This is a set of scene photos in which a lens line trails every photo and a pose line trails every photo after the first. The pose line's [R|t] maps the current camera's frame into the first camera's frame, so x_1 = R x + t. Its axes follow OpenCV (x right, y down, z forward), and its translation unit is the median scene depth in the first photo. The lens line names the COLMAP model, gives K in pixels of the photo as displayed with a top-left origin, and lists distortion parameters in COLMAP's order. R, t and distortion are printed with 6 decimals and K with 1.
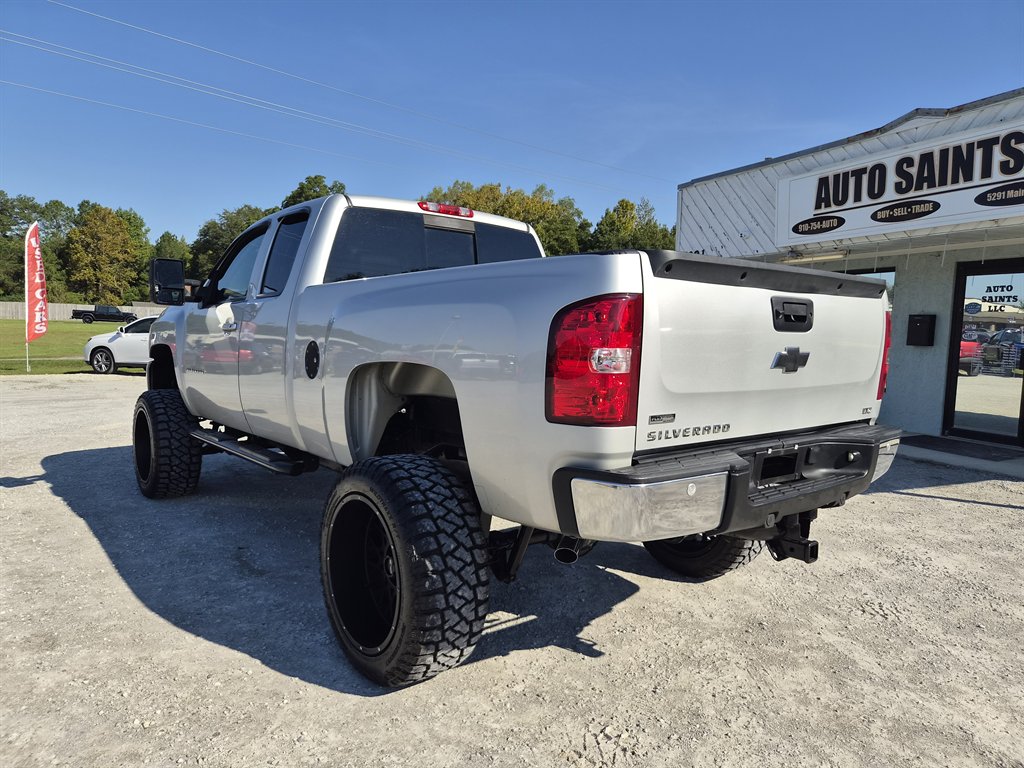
lens RADIAL K [[692.5, 0, 512.8], [0, 692.5, 387.5], [0, 0, 1]] dist [0.049200, -0.044300]
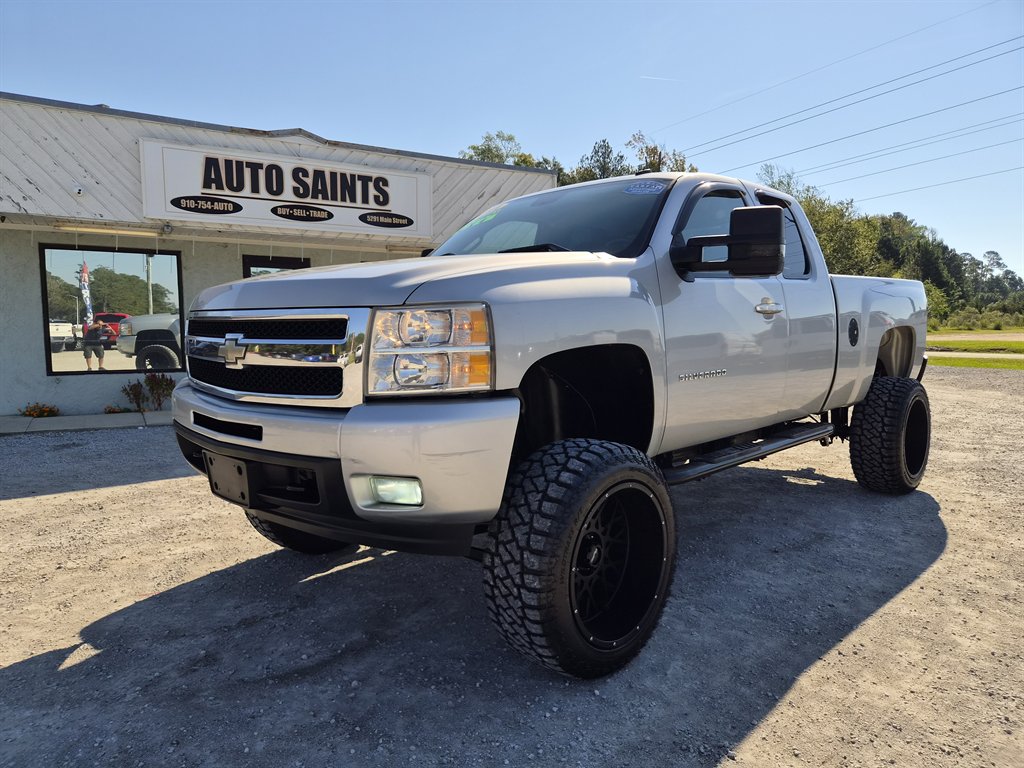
lens RADIAL K [[686.0, 0, 512.0], [0, 686.0, 384.0], [0, 0, 1]] dist [0.055904, -0.038976]
pose [[-0.115400, -0.101837, 0.988085, -0.679909], [0.085730, 0.989998, 0.112047, -0.062390], [-0.989613, 0.097639, -0.105515, 0.791944]]
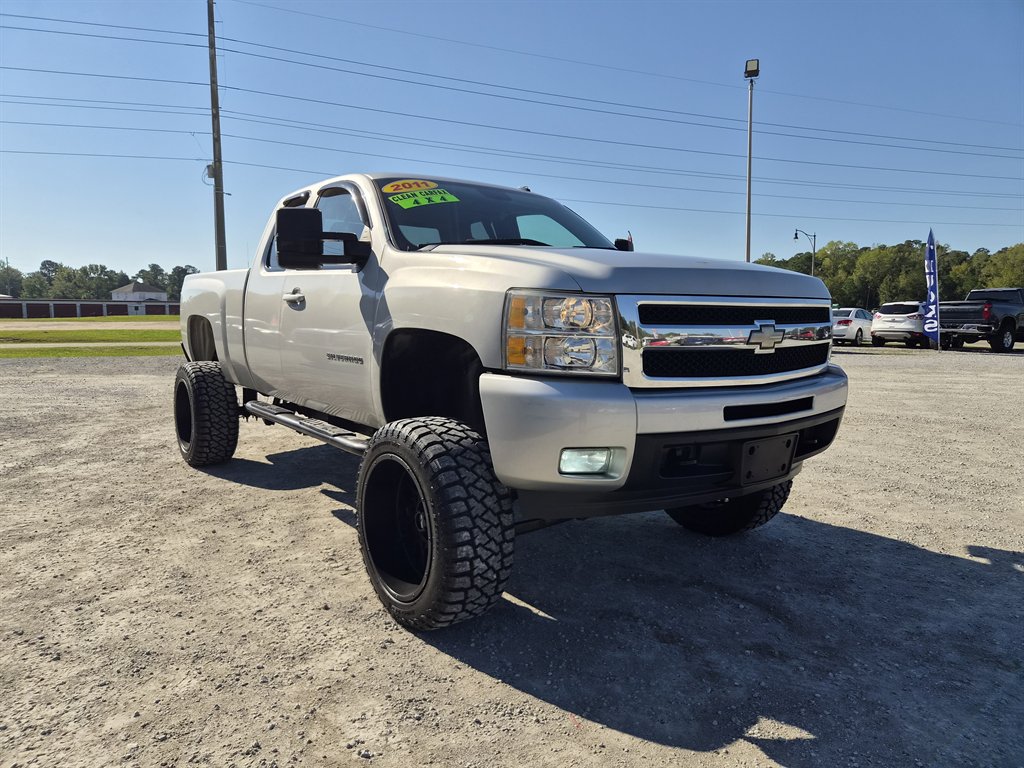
lens RADIAL K [[686.2, 0, 509.3], [0, 686.2, 389.7], [0, 0, 1]] dist [0.041379, -0.006549]
pose [[-0.999453, -0.024819, 0.021857, -0.191388], [-0.020180, 0.981289, 0.191479, -0.090840], [-0.026201, 0.190933, -0.981253, 1.255752]]
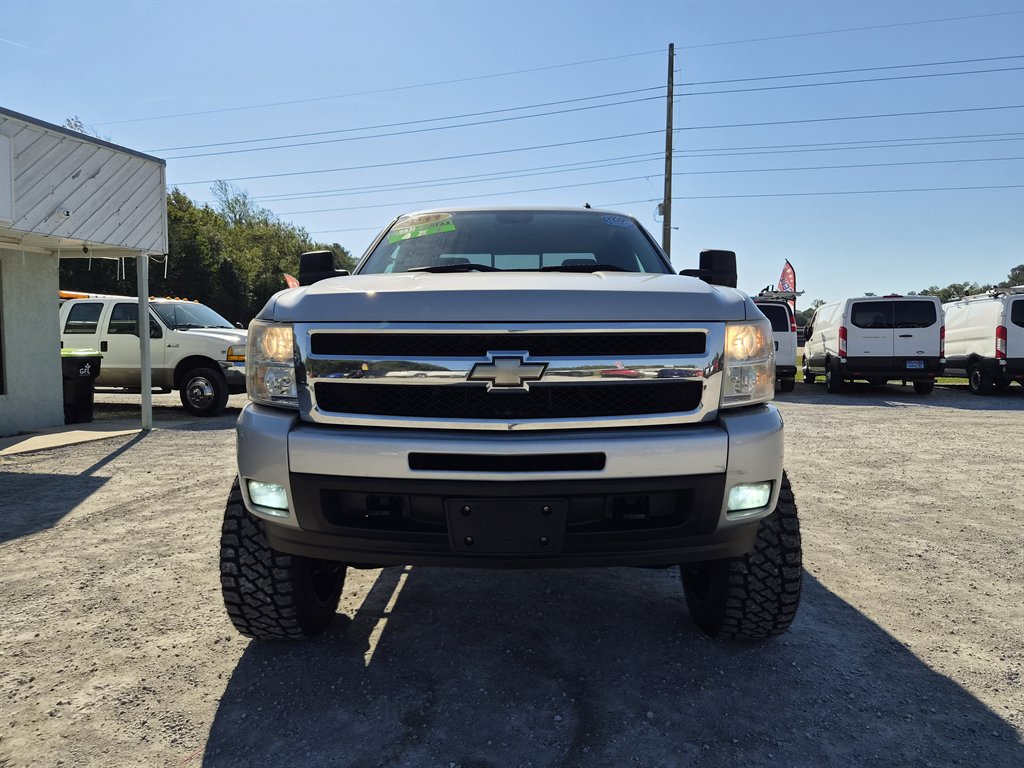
lens RADIAL K [[686.0, 0, 512.0], [0, 686.0, 384.0], [0, 0, 1]] dist [0.055904, -0.038976]
pose [[-0.772646, -0.054236, 0.632516, -0.499185], [0.044323, 0.989304, 0.138971, -0.086056], [-0.633288, 0.135410, -0.761978, 1.110039]]
